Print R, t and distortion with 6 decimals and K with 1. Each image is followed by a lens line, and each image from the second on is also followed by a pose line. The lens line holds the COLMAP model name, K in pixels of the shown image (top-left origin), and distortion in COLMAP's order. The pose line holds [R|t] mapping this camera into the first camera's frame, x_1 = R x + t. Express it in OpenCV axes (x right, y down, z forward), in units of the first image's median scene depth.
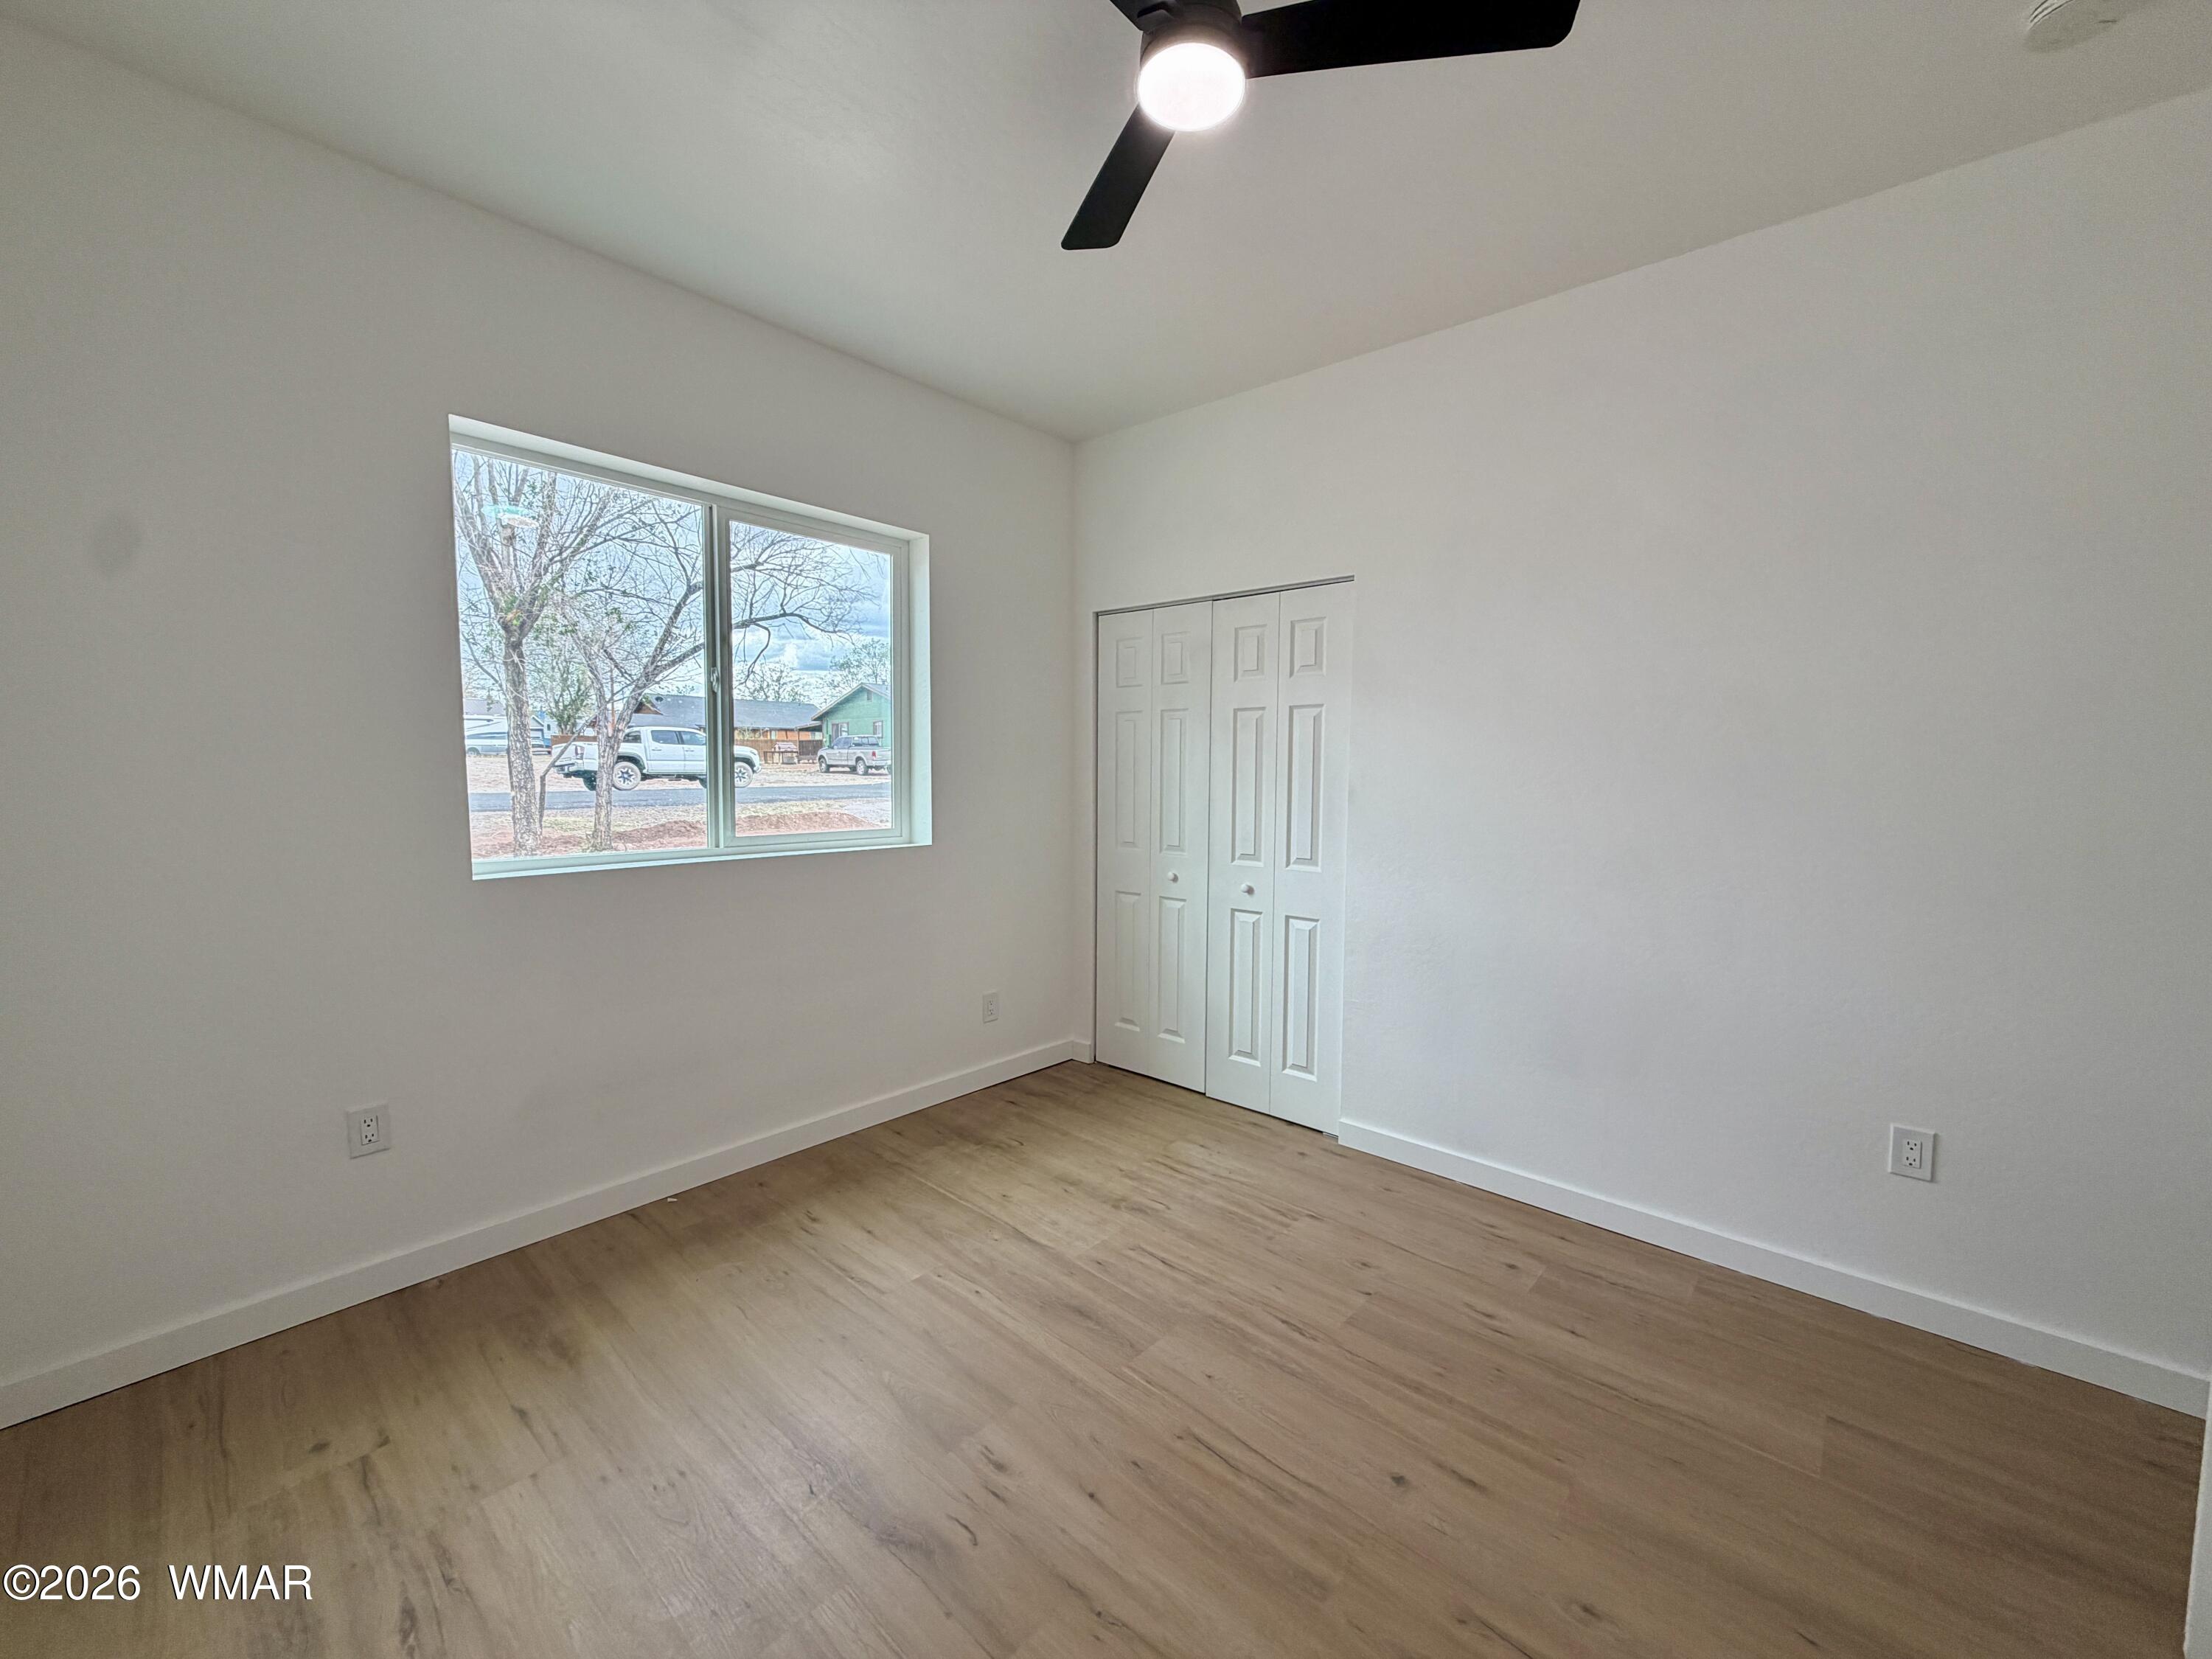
lens RADIAL K [[877.5, 0, 1097.3], [0, 877.5, 831.3], [0, 0, 1]] dist [0.000397, 0.000645]
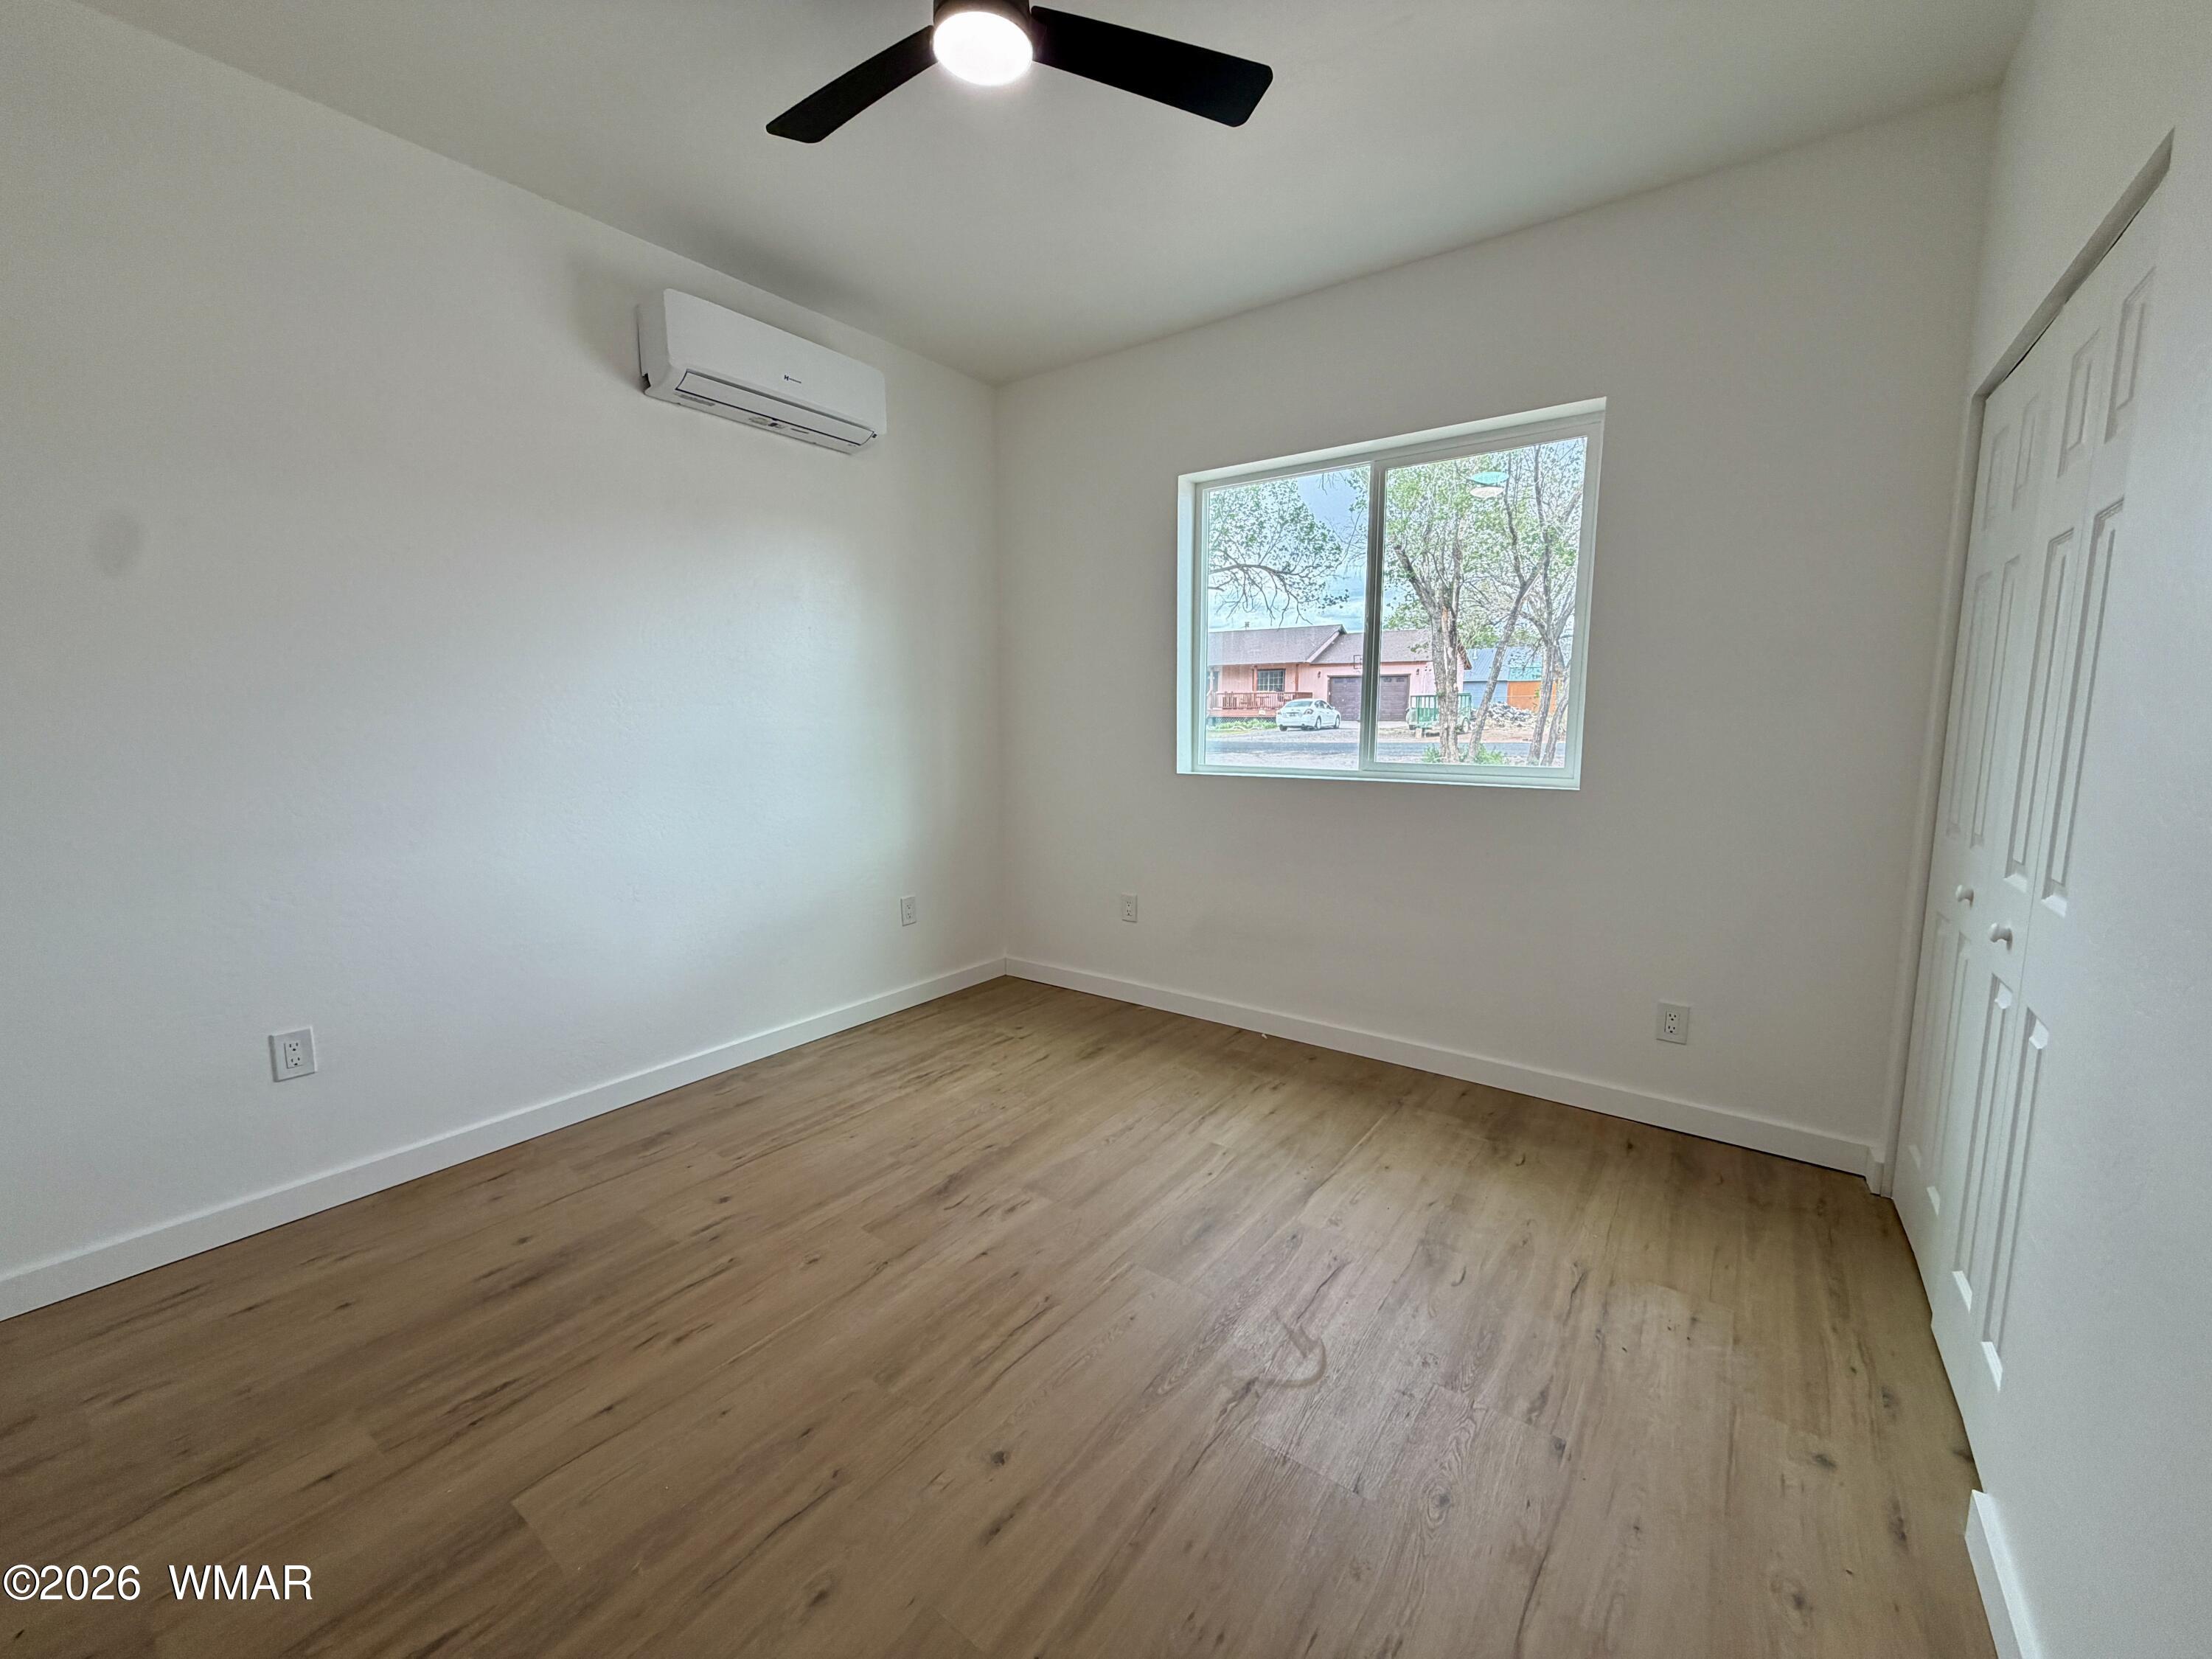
lens RADIAL K [[877.5, 0, 1097.3], [0, 877.5, 831.3], [0, 0, 1]] dist [0.000397, 0.000645]
pose [[0.095591, 0.119871, -0.988177, 0.775898], [-0.071455, 0.990988, 0.113300, -0.008227], [0.992853, 0.059779, 0.103295, 0.640706]]
